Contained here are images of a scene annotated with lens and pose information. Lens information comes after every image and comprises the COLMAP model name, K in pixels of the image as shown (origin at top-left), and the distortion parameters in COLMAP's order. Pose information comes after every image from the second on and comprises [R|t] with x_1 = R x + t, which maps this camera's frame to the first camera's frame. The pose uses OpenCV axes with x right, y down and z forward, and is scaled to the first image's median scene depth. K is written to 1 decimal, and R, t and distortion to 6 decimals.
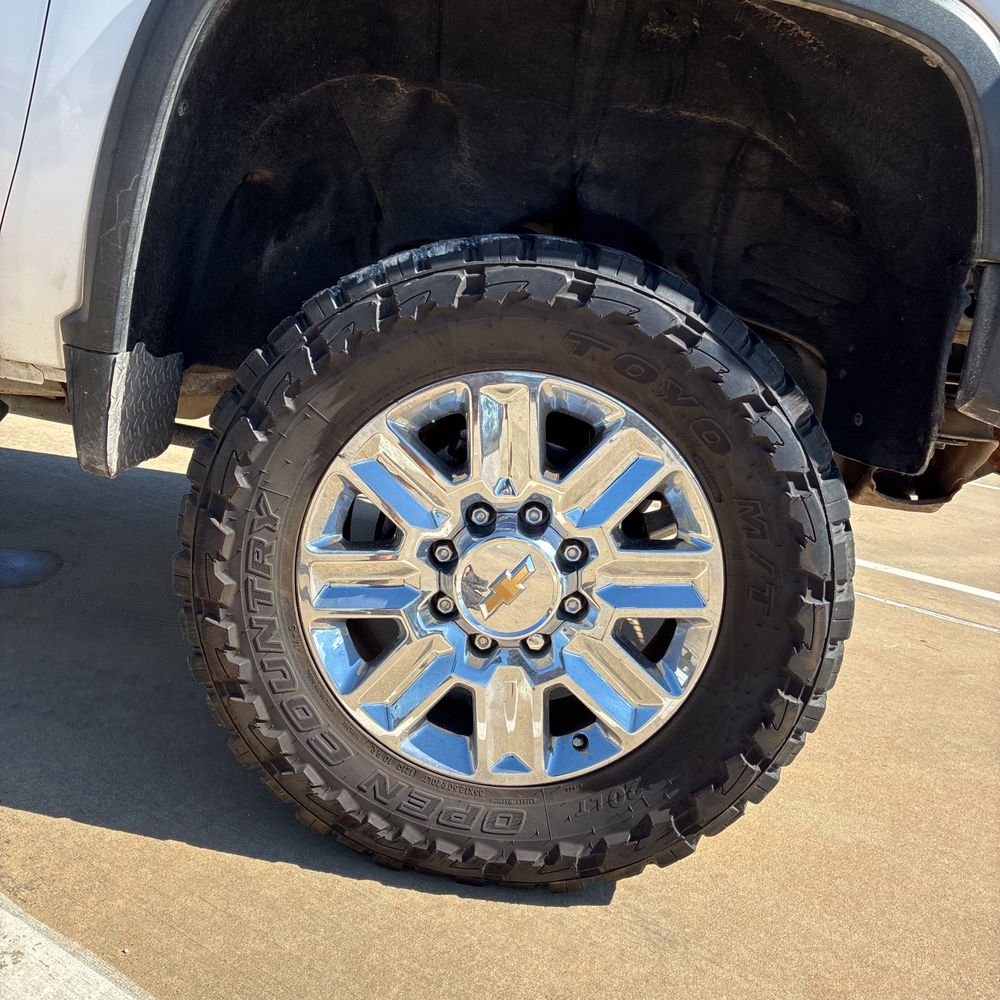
lens RADIAL K [[1017.5, 0, 490.7], [0, 1017.5, 473.4], [0, 0, 1]] dist [0.026307, 0.000000]
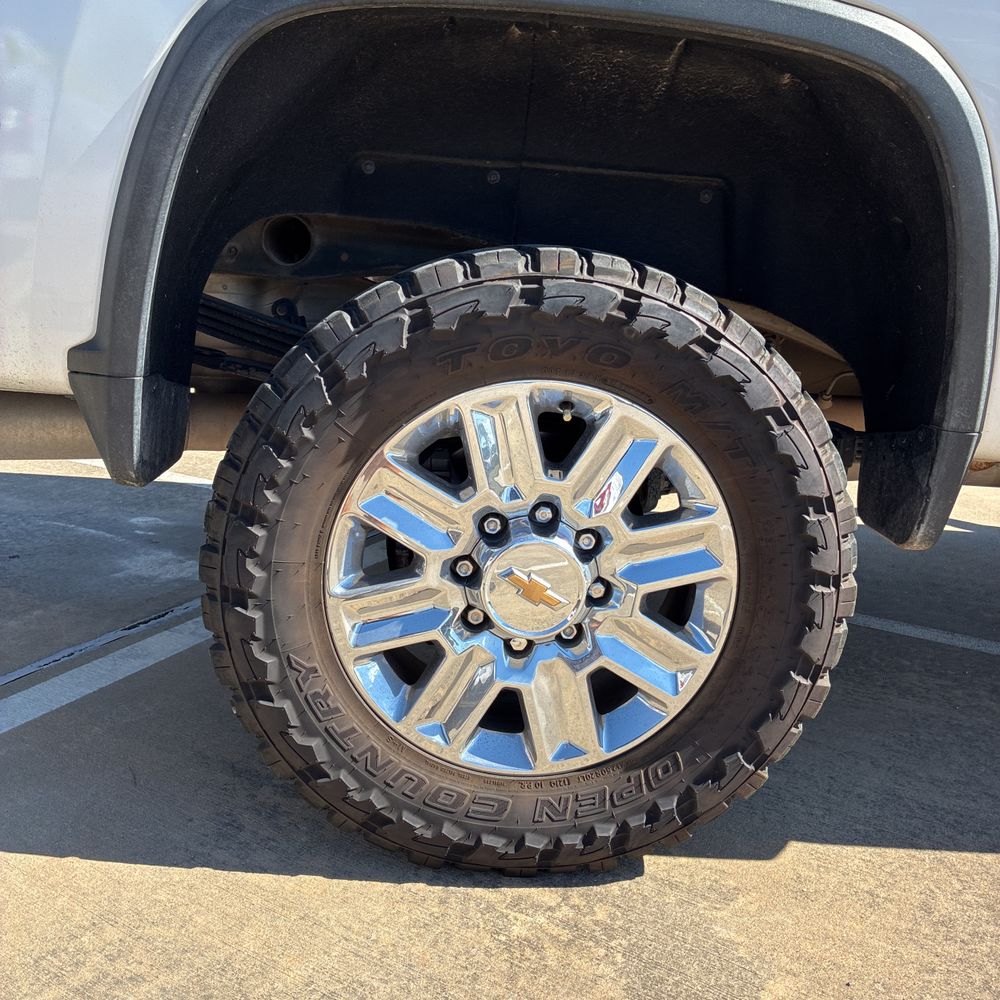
lens RADIAL K [[1017.5, 0, 492.3], [0, 1017.5, 493.7], [0, 0, 1]] dist [0.026307, 0.000000]
pose [[0.992530, -0.086162, 0.086375, -3.235796], [0.081507, 0.995095, 0.056053, -0.512780], [-0.090781, -0.048594, 0.994685, 0.025919]]
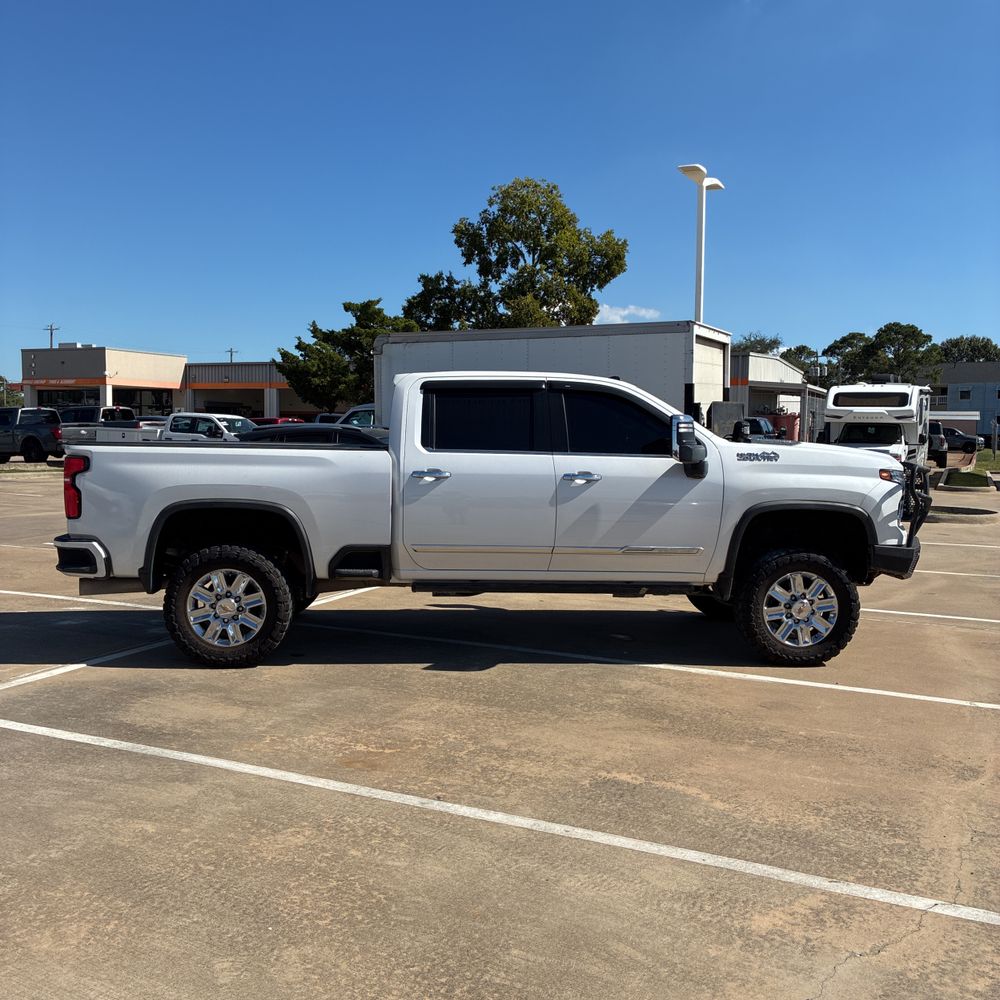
lens RADIAL K [[1017.5, 0, 499.6], [0, 1017.5, 489.8], [0, 0, 1]] dist [0.026307, 0.000000]
pose [[0.986333, -0.135090, 0.094331, -2.091055], [0.145005, 0.983558, -0.107640, -0.176830], [-0.078239, 0.119847, 0.989705, -4.589087]]
